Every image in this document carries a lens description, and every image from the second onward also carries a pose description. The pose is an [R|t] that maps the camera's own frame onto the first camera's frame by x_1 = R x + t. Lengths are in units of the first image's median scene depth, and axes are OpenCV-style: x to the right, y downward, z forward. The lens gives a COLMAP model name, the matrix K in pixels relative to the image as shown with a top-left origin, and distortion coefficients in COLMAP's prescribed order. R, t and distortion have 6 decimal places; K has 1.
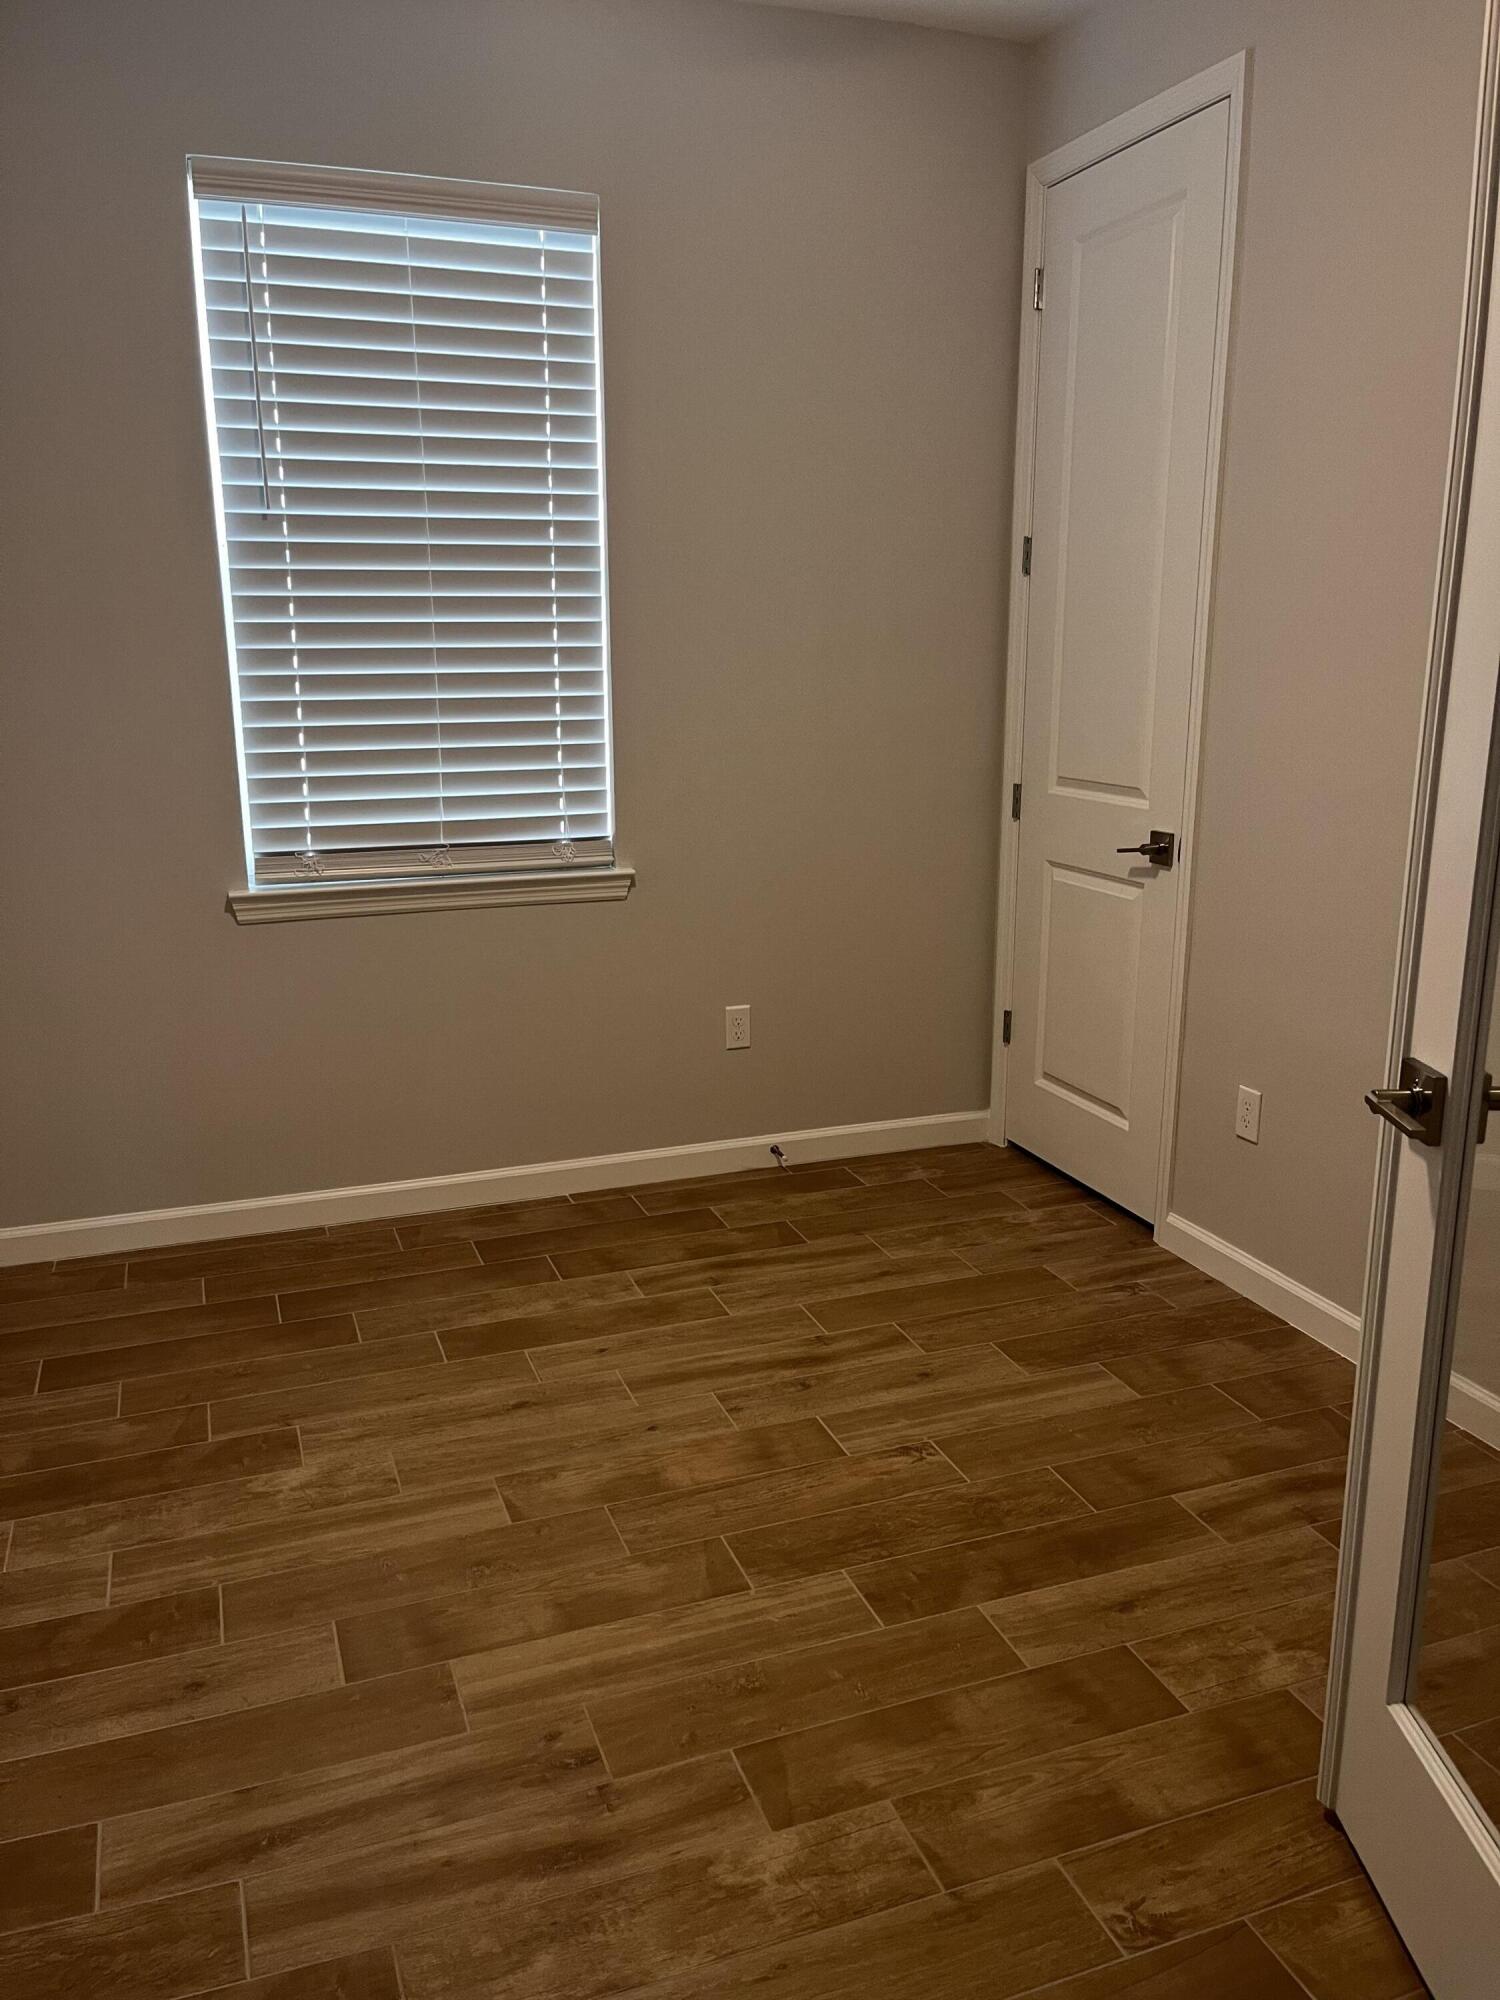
lens RADIAL K [[1521.5, 0, 750.0], [0, 1521.5, 1000.0], [0, 0, 1]] dist [0.104986, -0.118522]
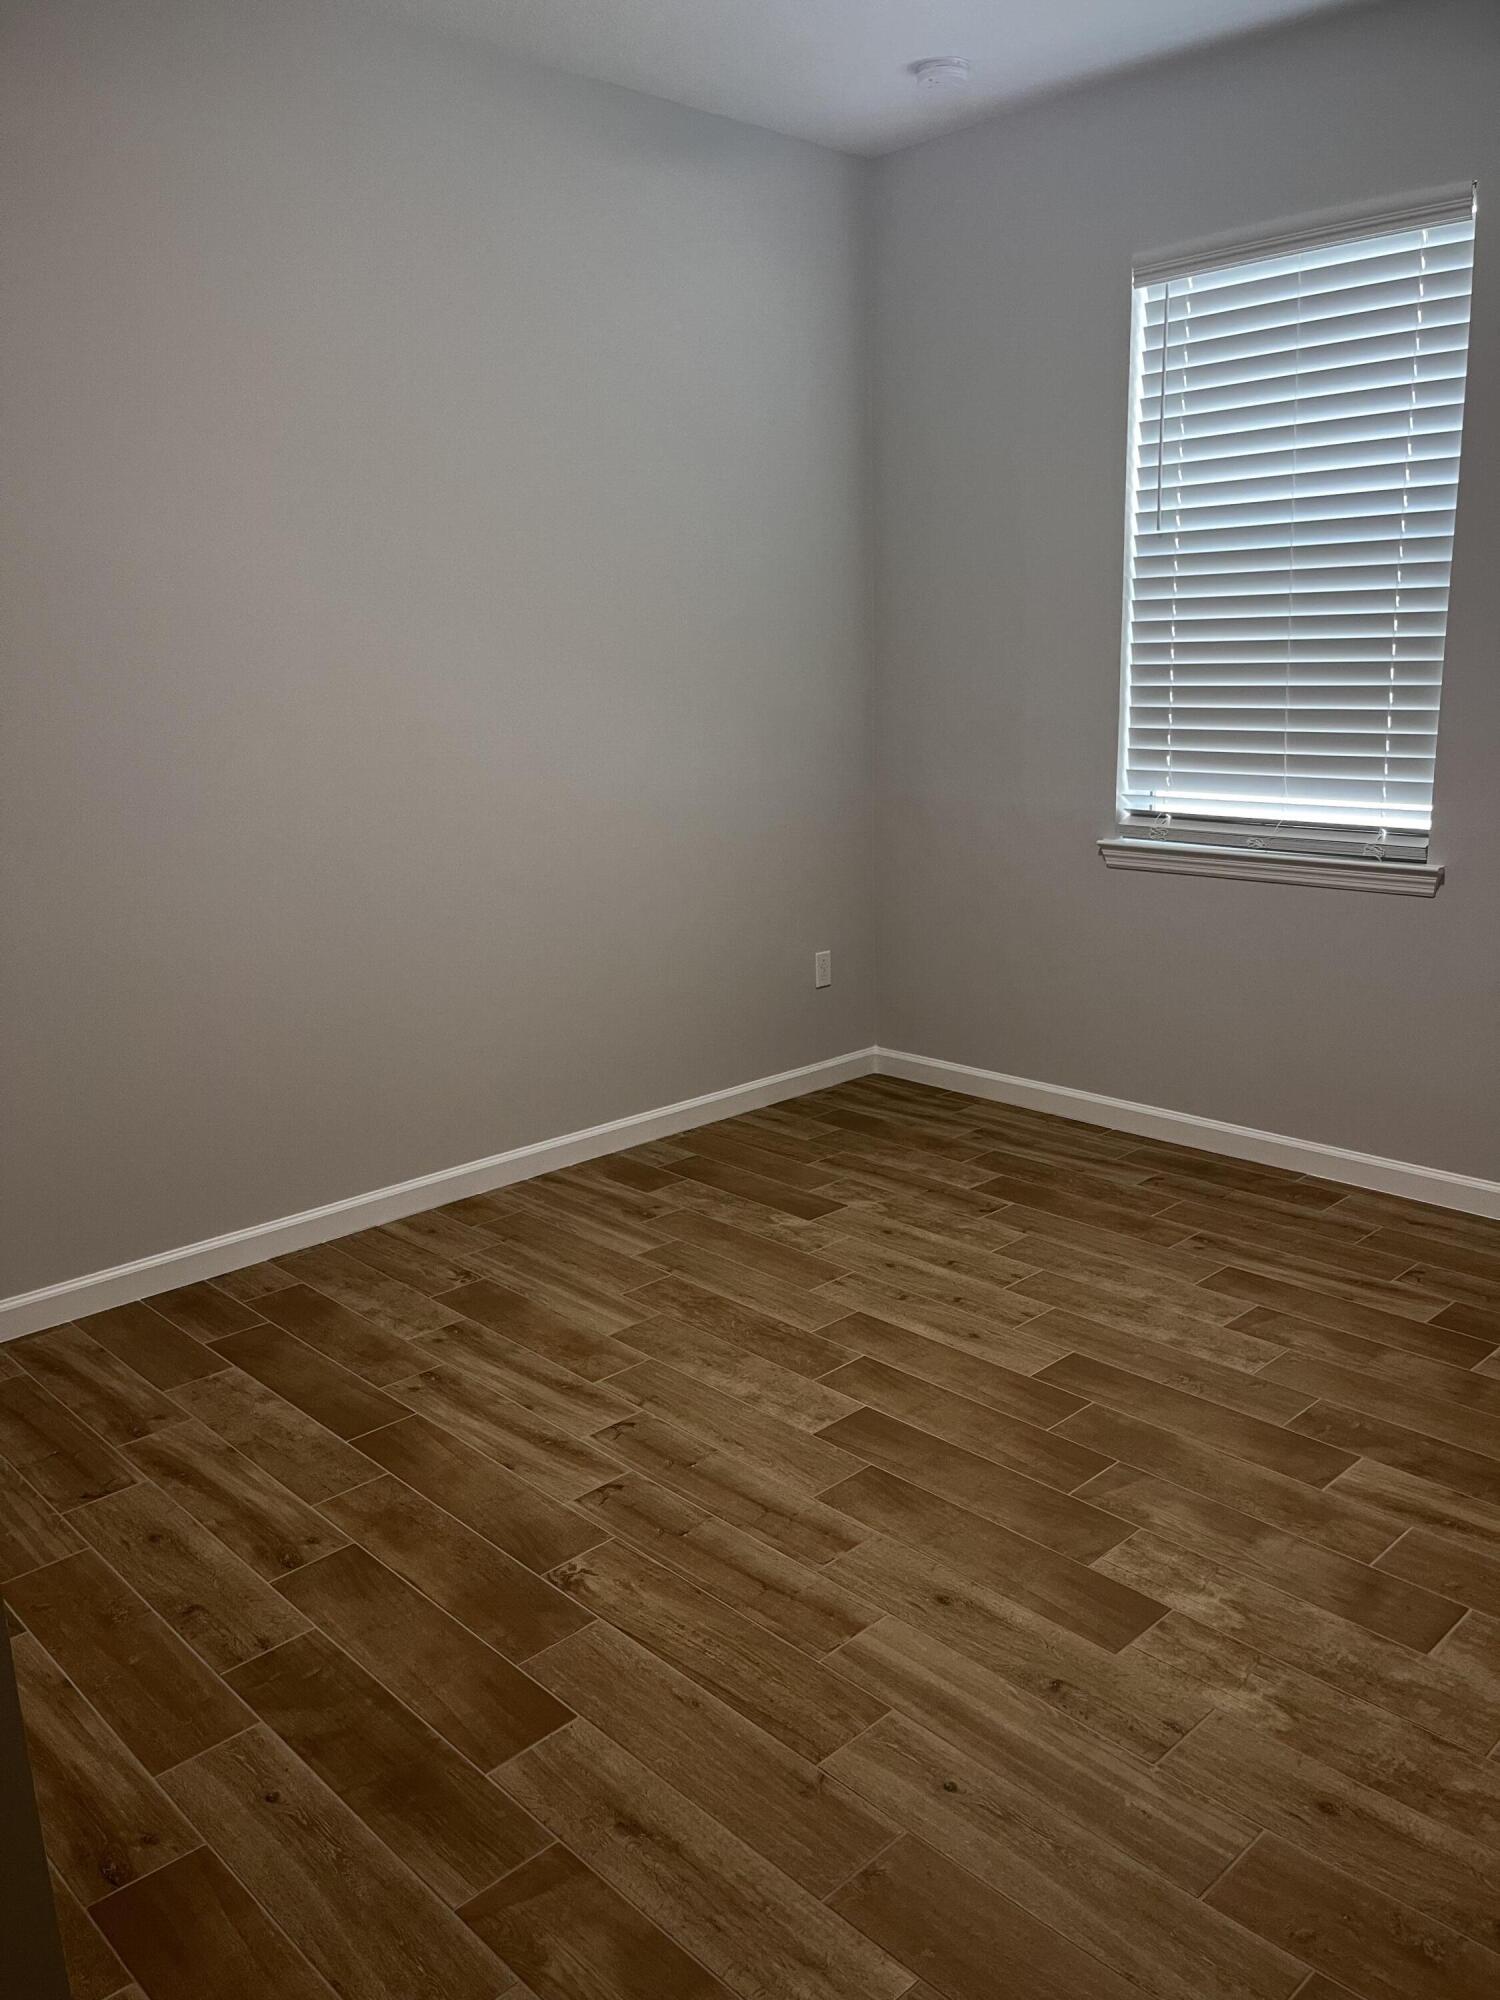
lens RADIAL K [[1521.5, 0, 750.0], [0, 1521.5, 1000.0], [0, 0, 1]] dist [0.104986, -0.118522]
pose [[0.409953, 0.199998, -0.889910, 0.709056], [-0.195674, 0.972232, 0.128358, -0.068960], [0.890870, 0.121511, 0.437704, 0.263628]]
